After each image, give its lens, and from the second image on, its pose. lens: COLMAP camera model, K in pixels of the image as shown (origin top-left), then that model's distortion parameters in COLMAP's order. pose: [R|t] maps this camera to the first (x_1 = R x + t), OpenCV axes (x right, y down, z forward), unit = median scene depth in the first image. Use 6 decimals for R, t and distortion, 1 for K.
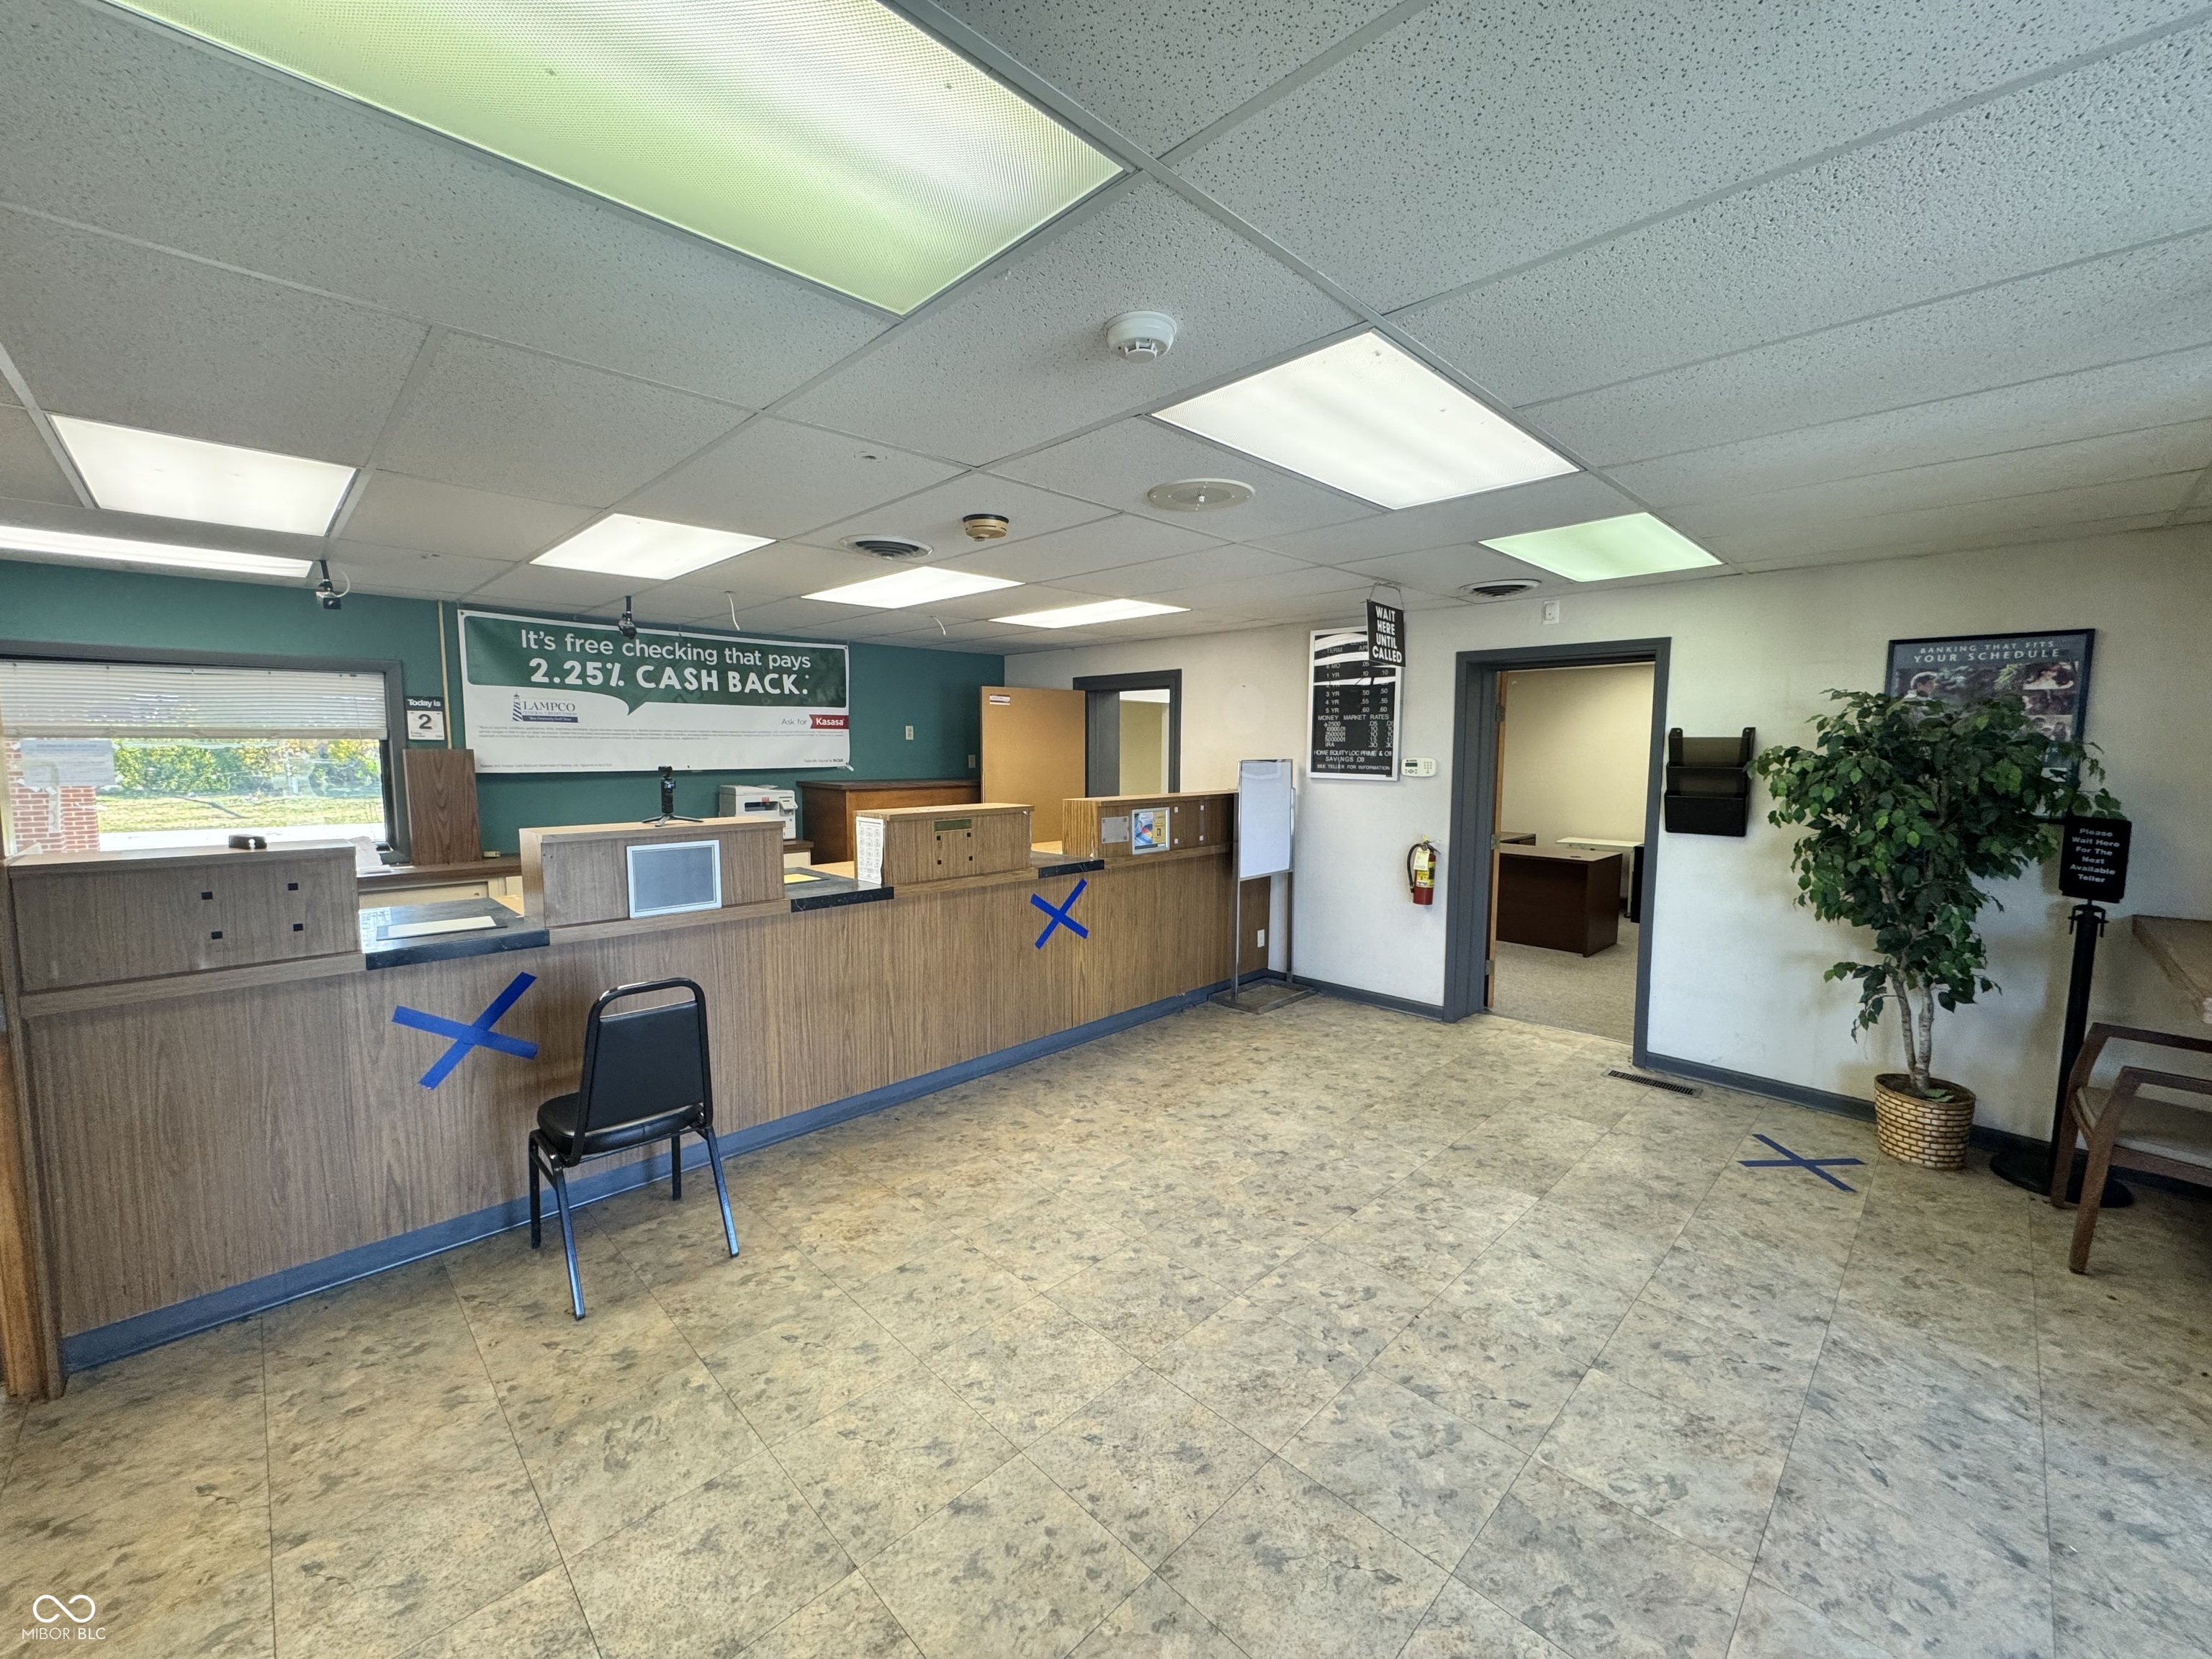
lens RADIAL K [[878.6, 0, 1105.4], [0, 878.6, 826.9], [0, 0, 1]] dist [-0.003874, 0.000397]
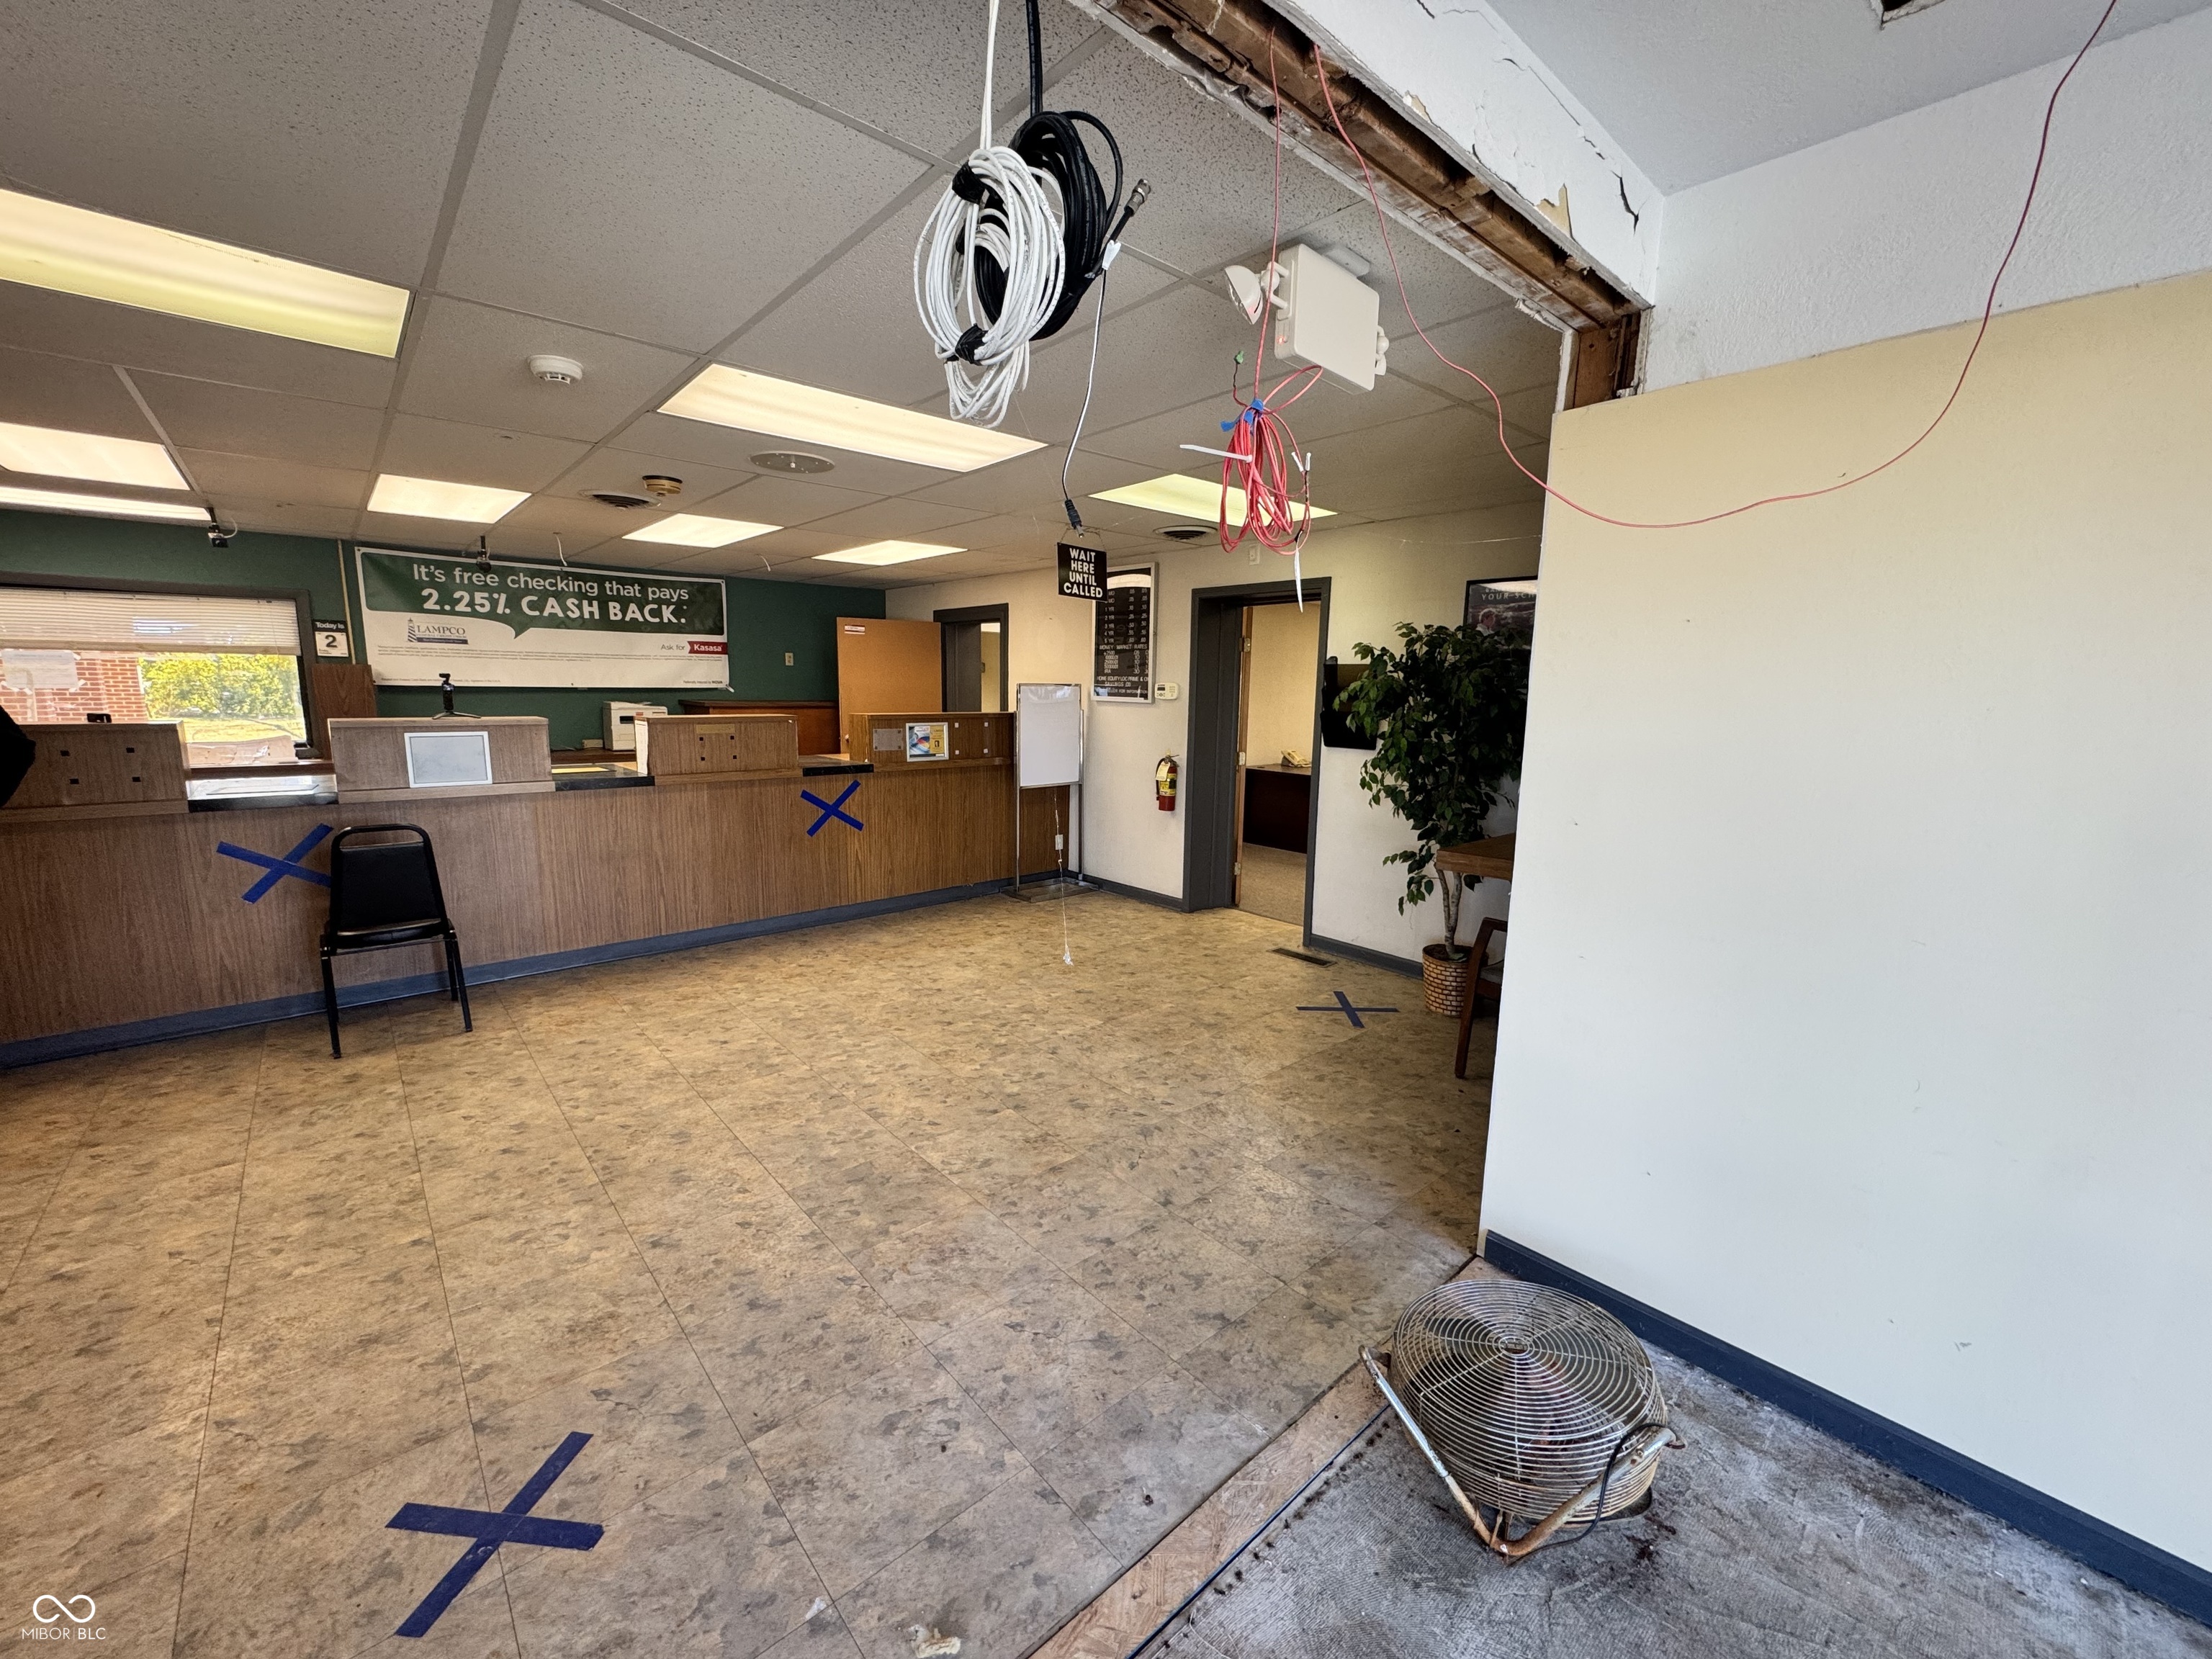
lens RADIAL K [[878.6, 0, 1105.0], [0, 878.6, 827.1], [0, 0, 1]] dist [-0.003874, 0.000397]
pose [[0.998428, 0.021700, -0.051676, 0.429924], [-0.018124, 0.997474, 0.068687, 0.040134], [0.053036, -0.067643, 0.996299, -0.197277]]
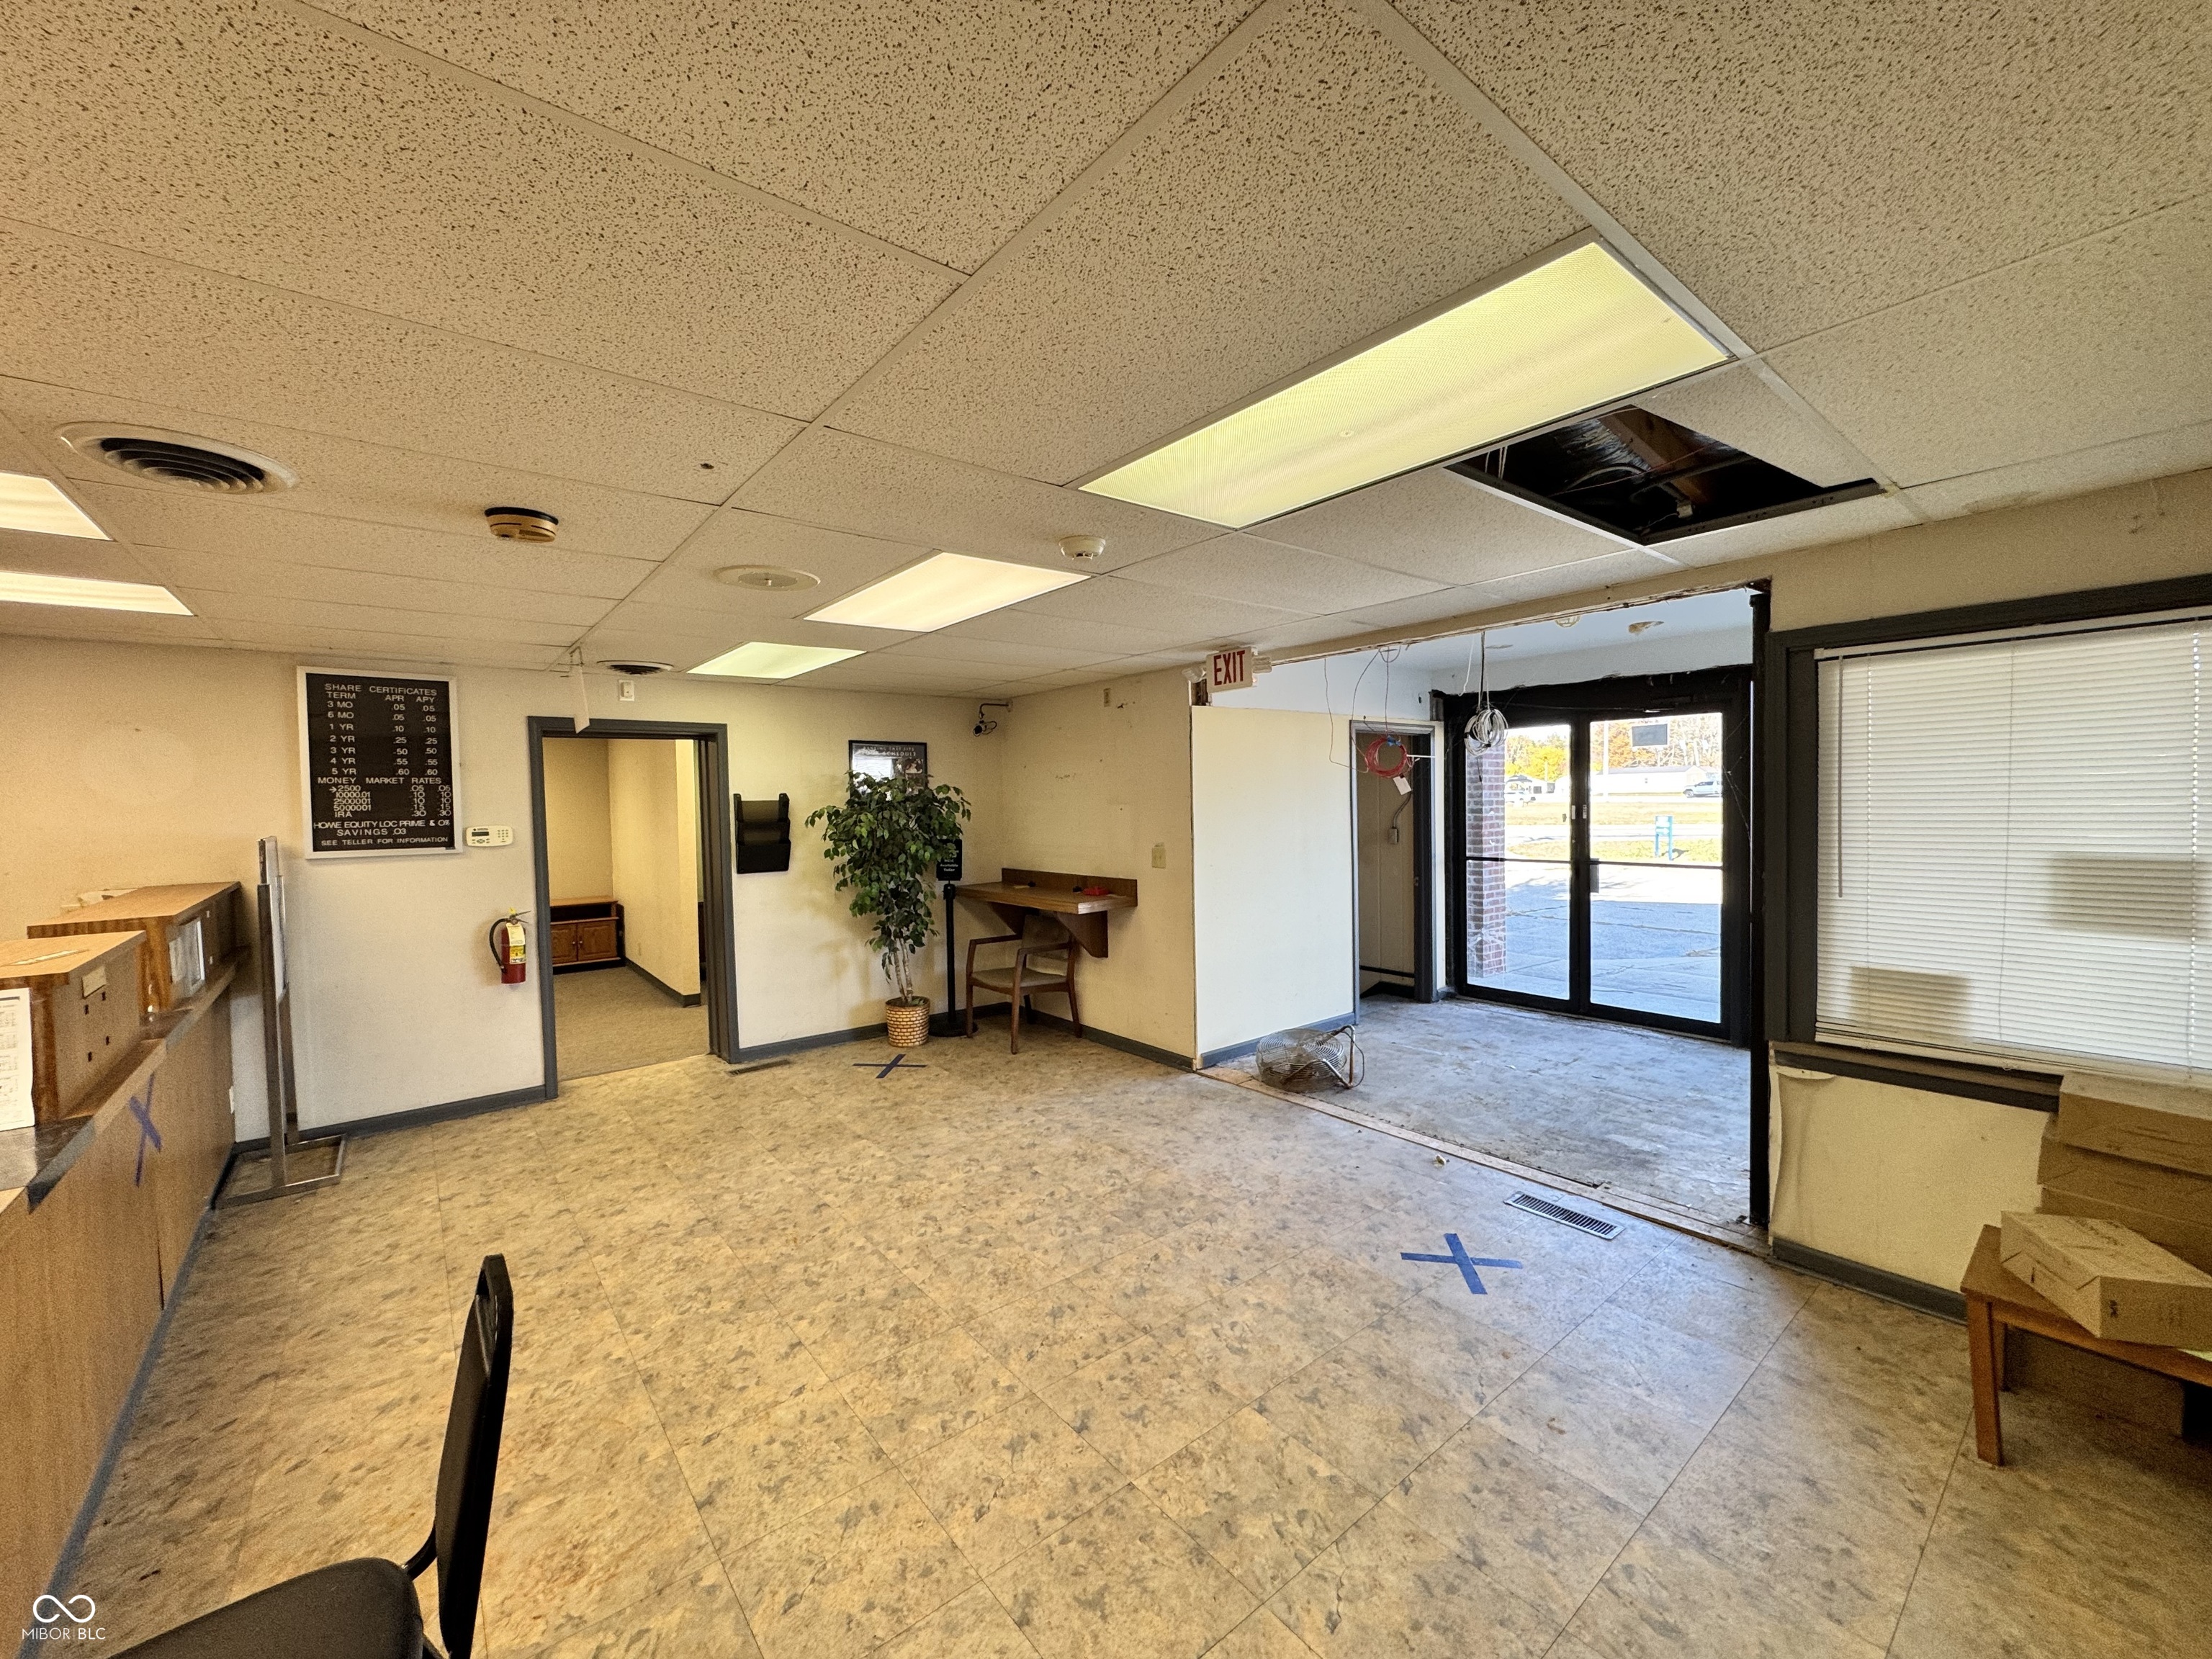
lens RADIAL K [[878.6, 0, 1102.5], [0, 878.6, 831.3], [0, 0, 1]] dist [-0.003874, 0.000397]
pose [[0.100725, -0.042750, 0.993995, -0.616093], [0.109704, 0.993462, 0.031610, -0.040379], [-0.988848, 0.105861, 0.104756, 0.344498]]
